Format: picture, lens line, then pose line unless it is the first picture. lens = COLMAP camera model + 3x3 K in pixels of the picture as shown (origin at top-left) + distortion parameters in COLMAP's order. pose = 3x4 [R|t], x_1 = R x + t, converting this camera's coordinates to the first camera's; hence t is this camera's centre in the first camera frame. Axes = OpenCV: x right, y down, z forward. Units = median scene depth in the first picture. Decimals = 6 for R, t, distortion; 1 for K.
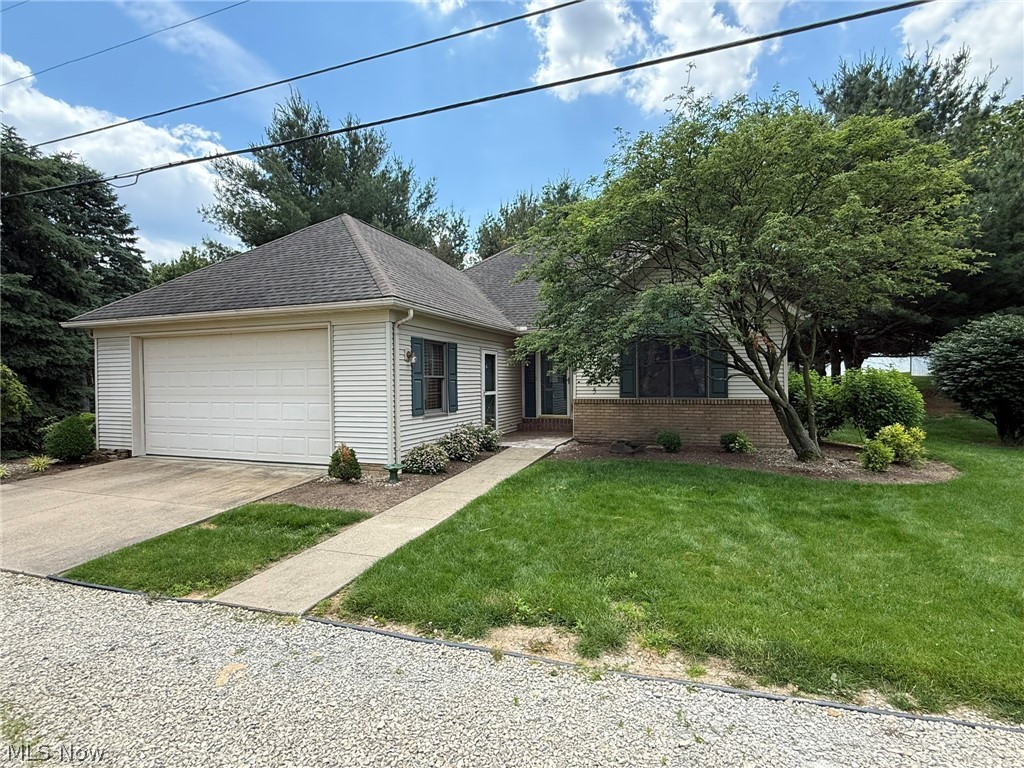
lens RADIAL K [[523.7, 0, 515.2], [0, 523.7, 384.7], [0, 0, 1]] dist [-0.001560, 0.000373]
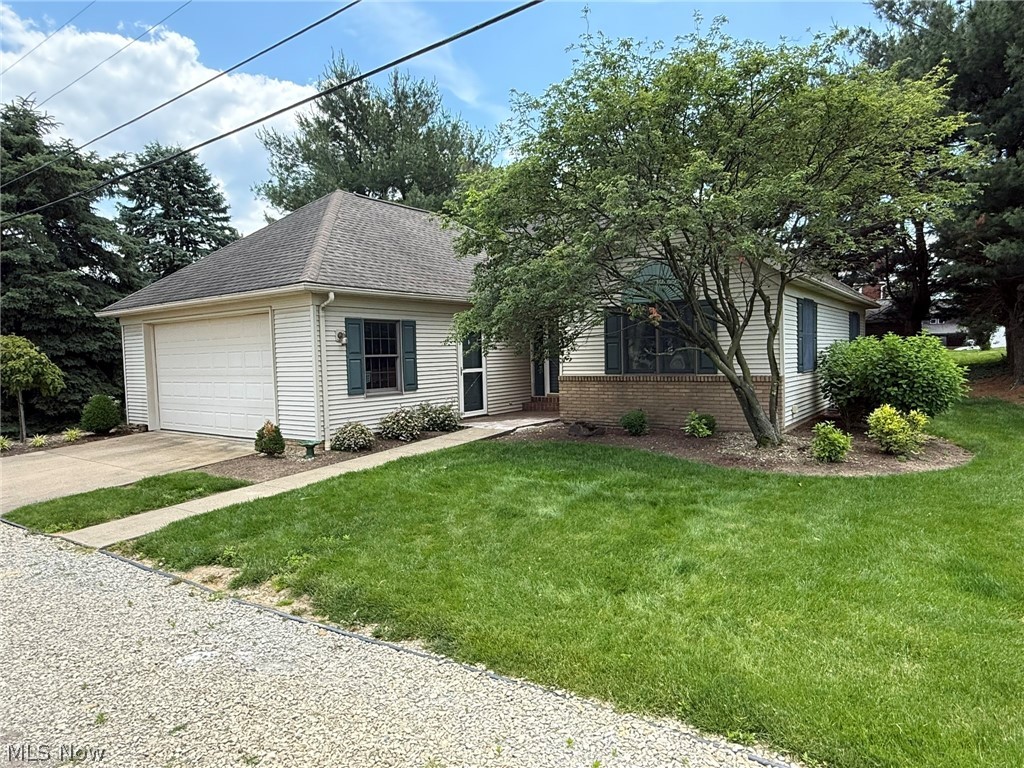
lens RADIAL K [[628.5, 0, 514.8], [0, 628.5, 381.3], [0, 0, 1]] dist [-0.006226, 0.006872]
pose [[0.963841, -0.005213, -0.266427, 0.405422], [0.016296, 0.999090, 0.039405, -0.009687], [0.265979, -0.042322, 0.963049, -0.087098]]
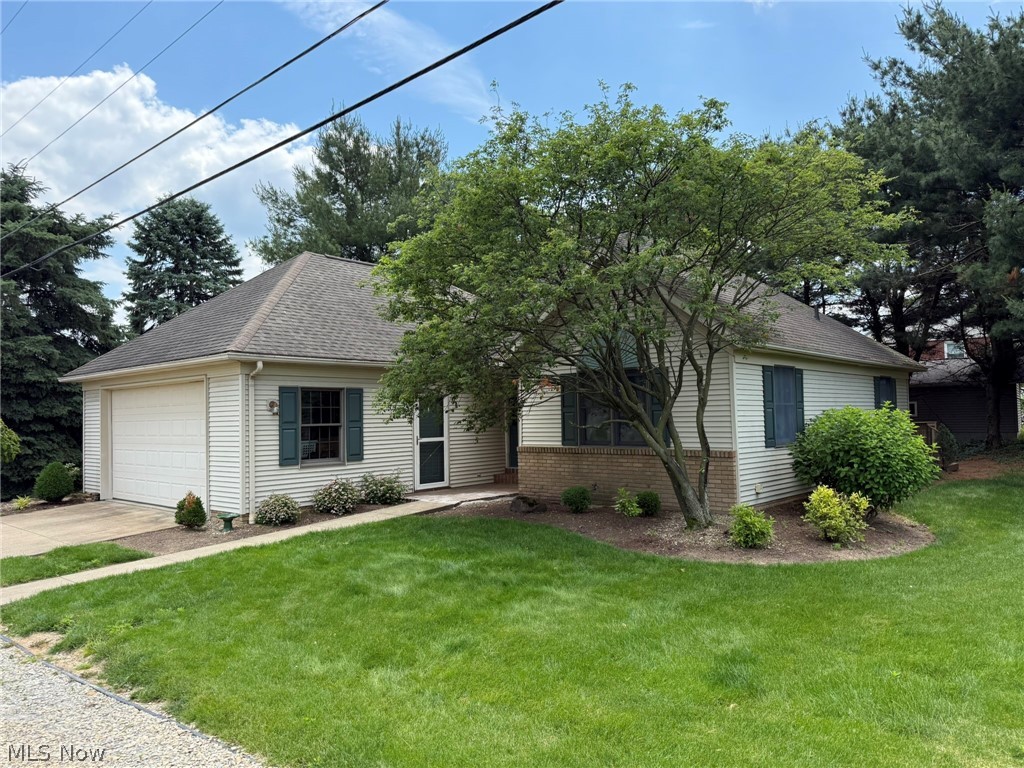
lens RADIAL K [[722.3, 0, 513.1], [0, 722.3, 386.3], [0, 0, 1]] dist [0.047745, -0.052440]
pose [[0.932425, -0.025292, -0.360478, 0.652340], [0.009805, 0.998951, -0.044727, -0.023023], [0.361232, 0.038170, 0.931695, -0.115557]]
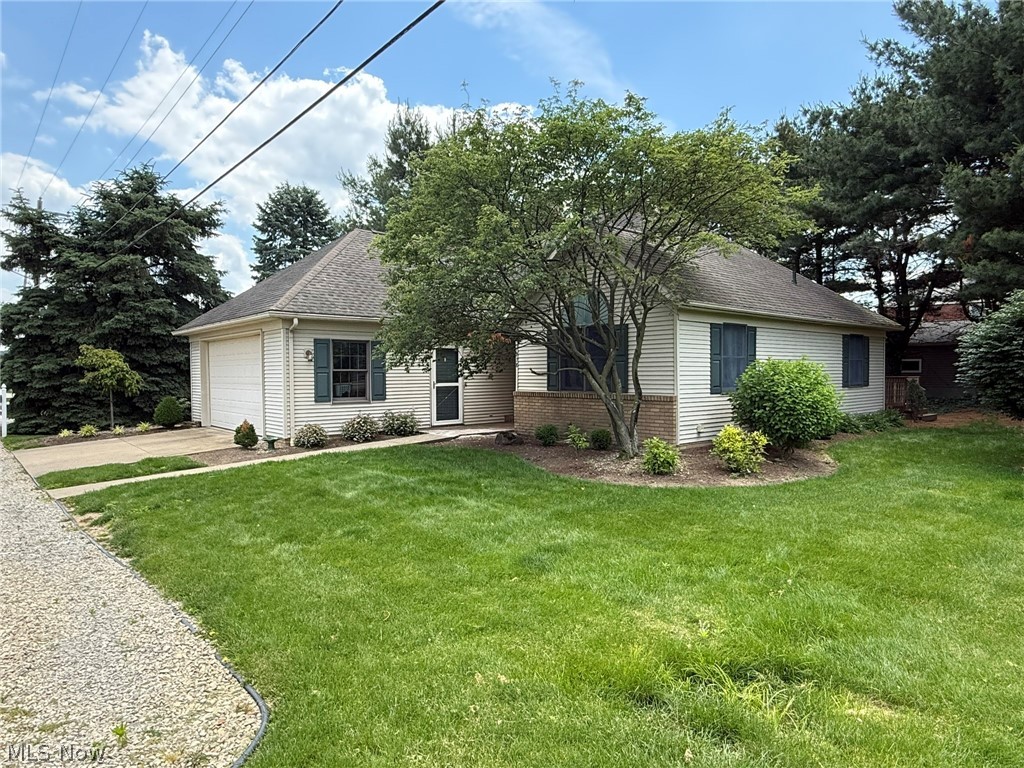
lens RADIAL K [[628.5, 0, 517.2], [0, 628.5, 385.4], [0, 0, 1]] dist [-0.006226, 0.006872]
pose [[0.879788, 0.012775, -0.475195, 0.857400], [-0.003570, 0.999788, 0.020267, -0.010983], [0.475353, -0.016135, 0.879647, -0.081030]]
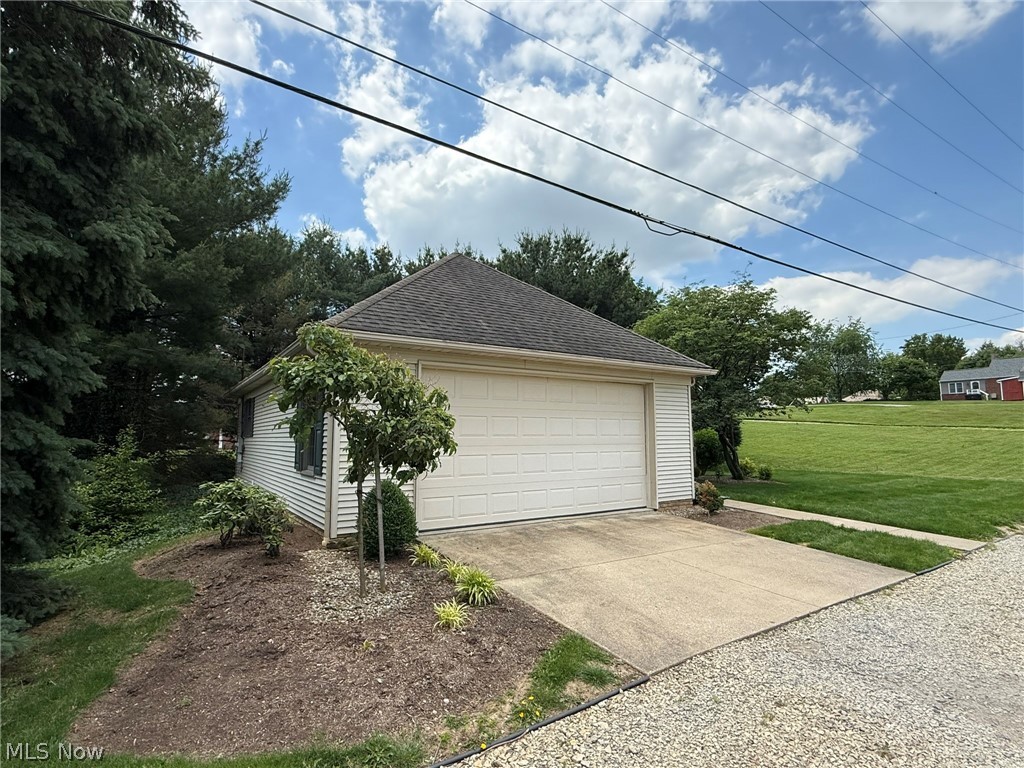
lens RADIAL K [[523.7, 0, 513.6], [0, 523.7, 385.7], [0, 0, 1]] dist [-0.001560, 0.000373]
pose [[0.594075, 0.087637, 0.799622, -1.291473], [0.001479, 0.993927, -0.110032, 0.017201], [-0.804408, 0.066550, 0.590337, 0.498805]]
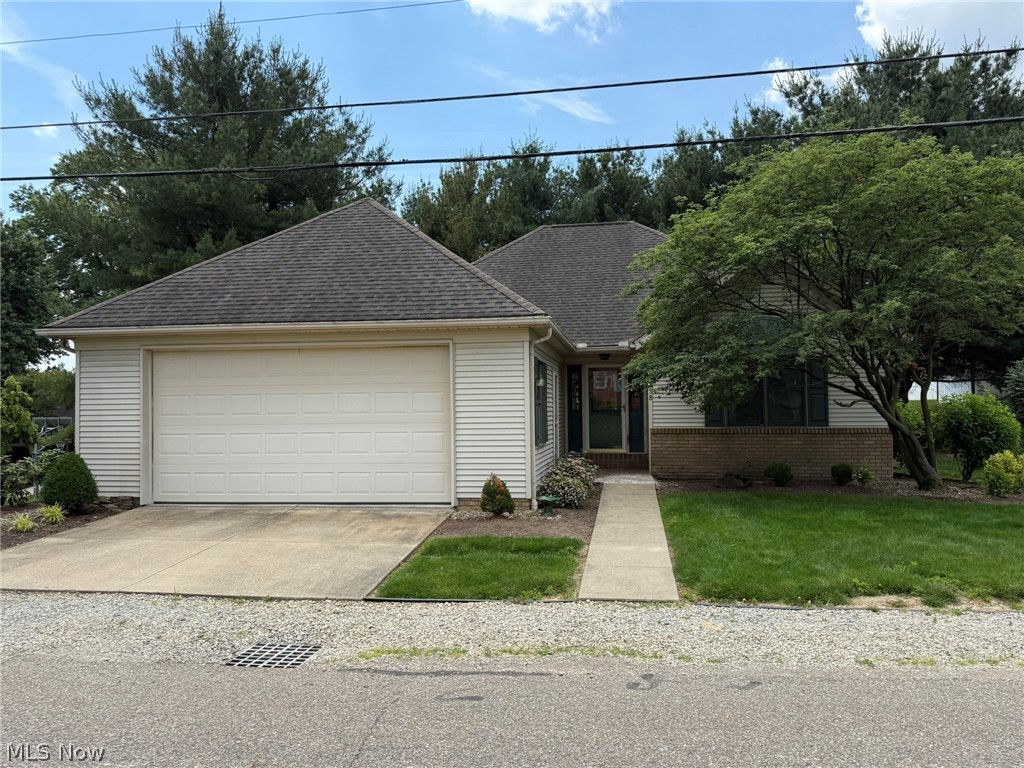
lens RADIAL K [[797.4, 0, 511.8], [0, 797.4, 376.0], [0, 0, 1]] dist [0.052798, -0.043486]
pose [[0.979660, 0.008554, 0.200482, -0.460776], [0.001702, 0.998701, -0.050931, 0.009088], [-0.200657, 0.050237, 0.978373, -0.289434]]
